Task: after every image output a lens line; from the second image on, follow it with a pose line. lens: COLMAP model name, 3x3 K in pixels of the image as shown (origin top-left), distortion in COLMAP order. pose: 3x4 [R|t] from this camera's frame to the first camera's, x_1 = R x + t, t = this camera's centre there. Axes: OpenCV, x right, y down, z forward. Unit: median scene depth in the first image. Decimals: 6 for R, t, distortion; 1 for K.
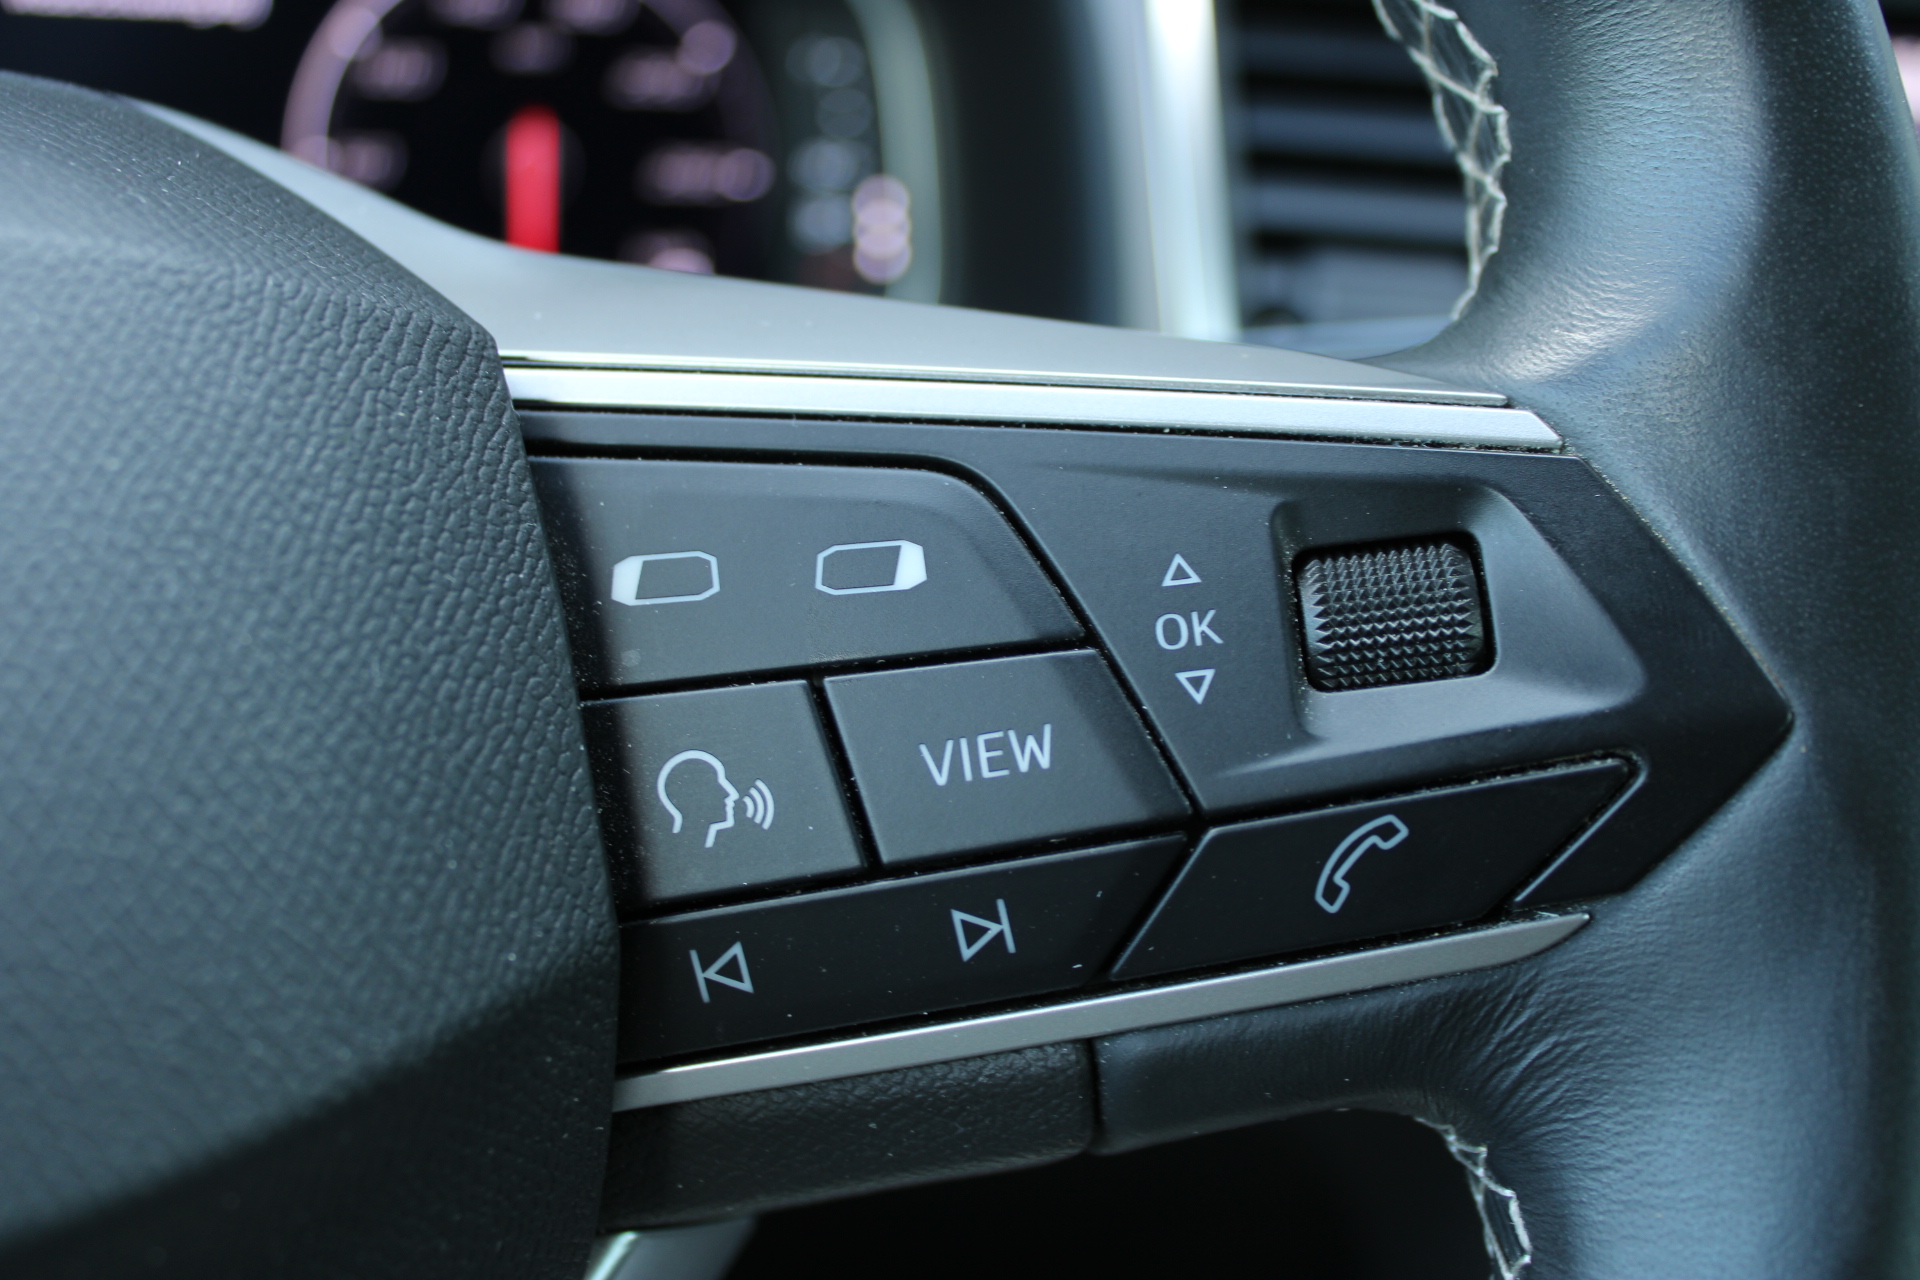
lens RADIAL K [[2302.4, 0, 960.0], [0, 2302.4, 640.0], [0, 0, 1]] dist [-0.018889, -0.003191]
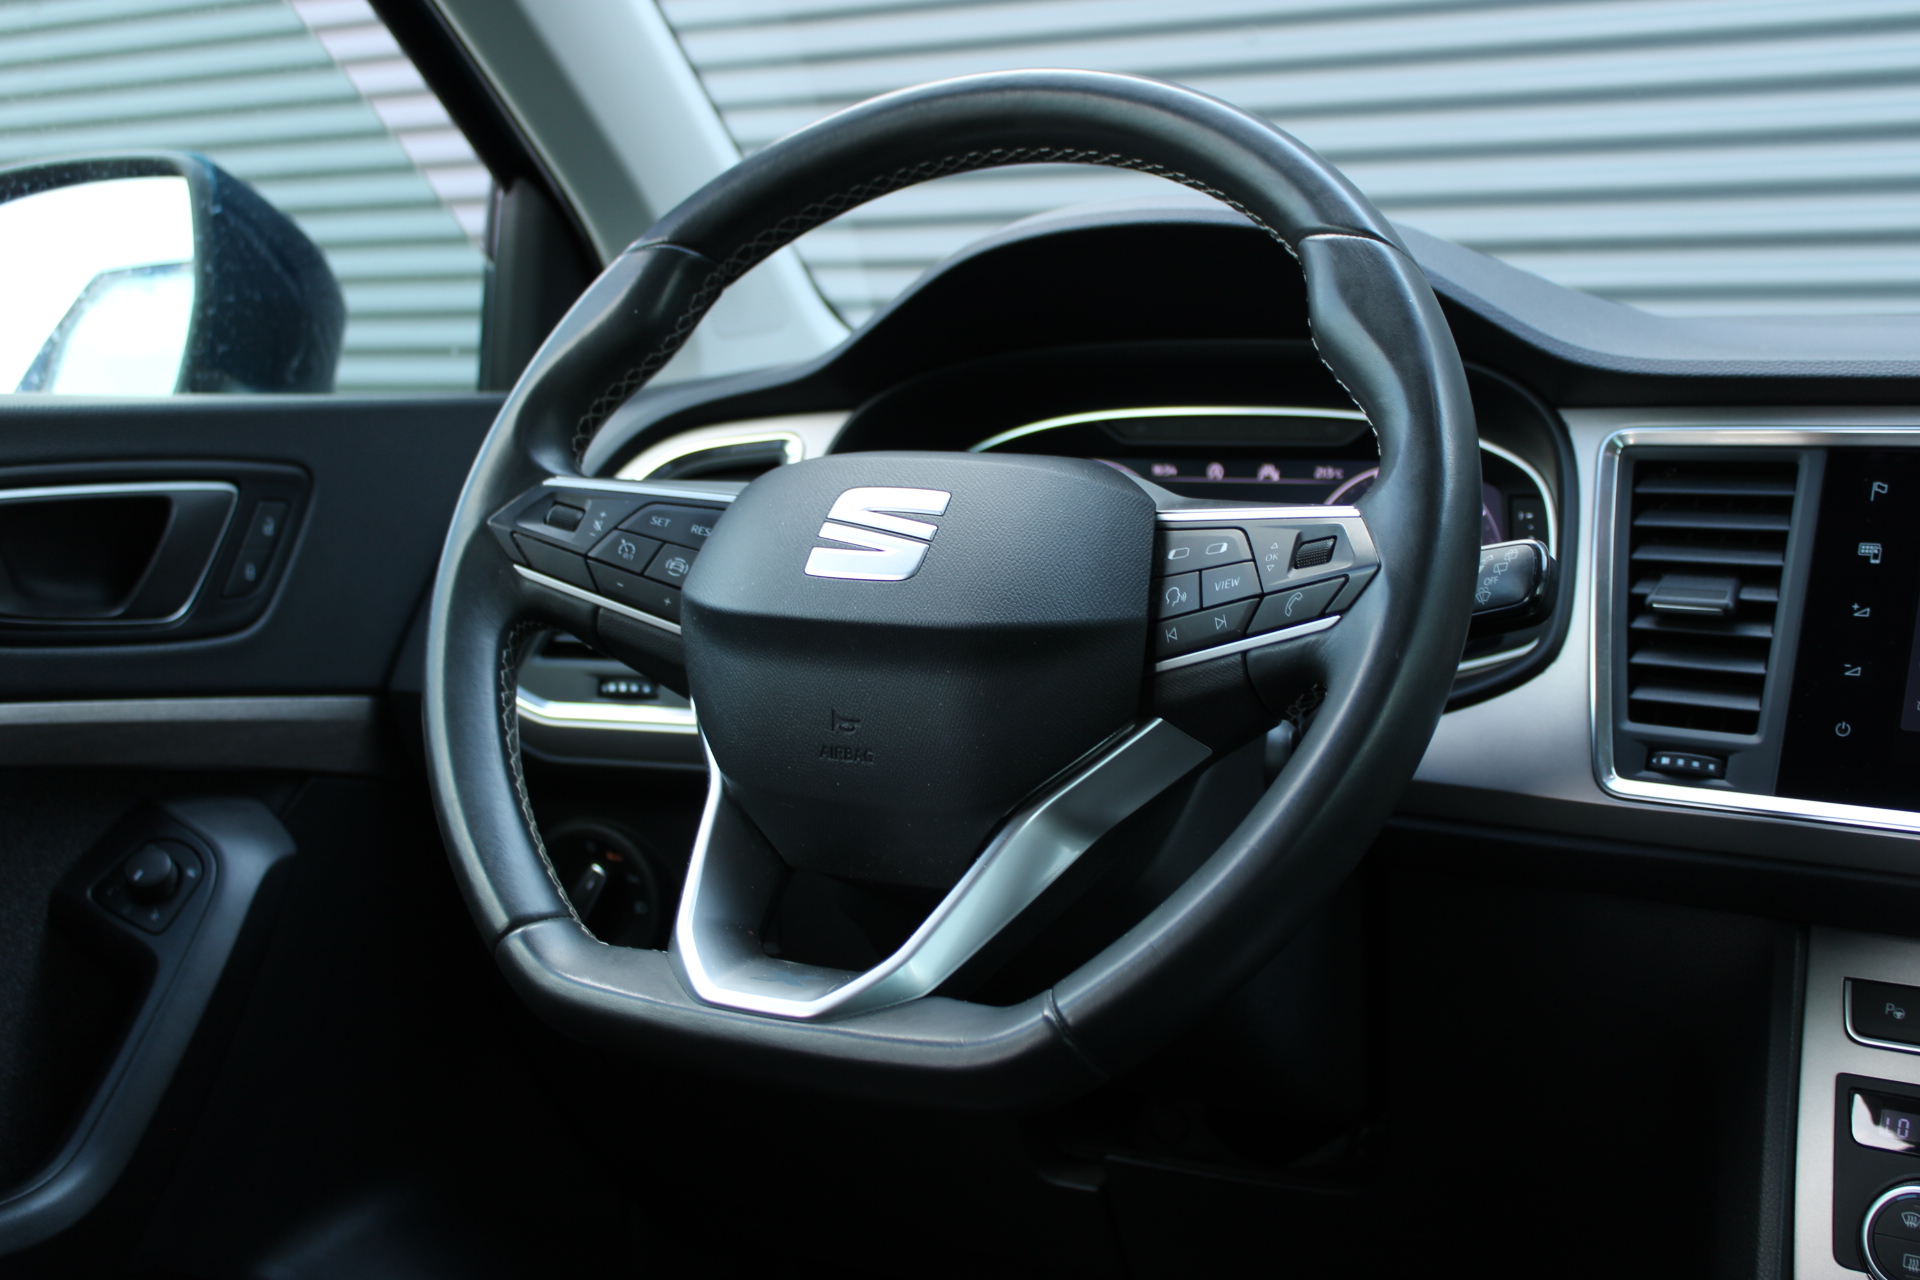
lens RADIAL K [[2302.4, 0, 960.0], [0, 2302.4, 640.0], [0, 0, 1]] dist [-0.018889, -0.003191]
pose [[0.819172, 0.017899, -0.573269, 2.126449], [-0.173756, 0.960287, -0.218305, 1.206852], [0.546595, 0.278439, 0.789750, -2.745777]]
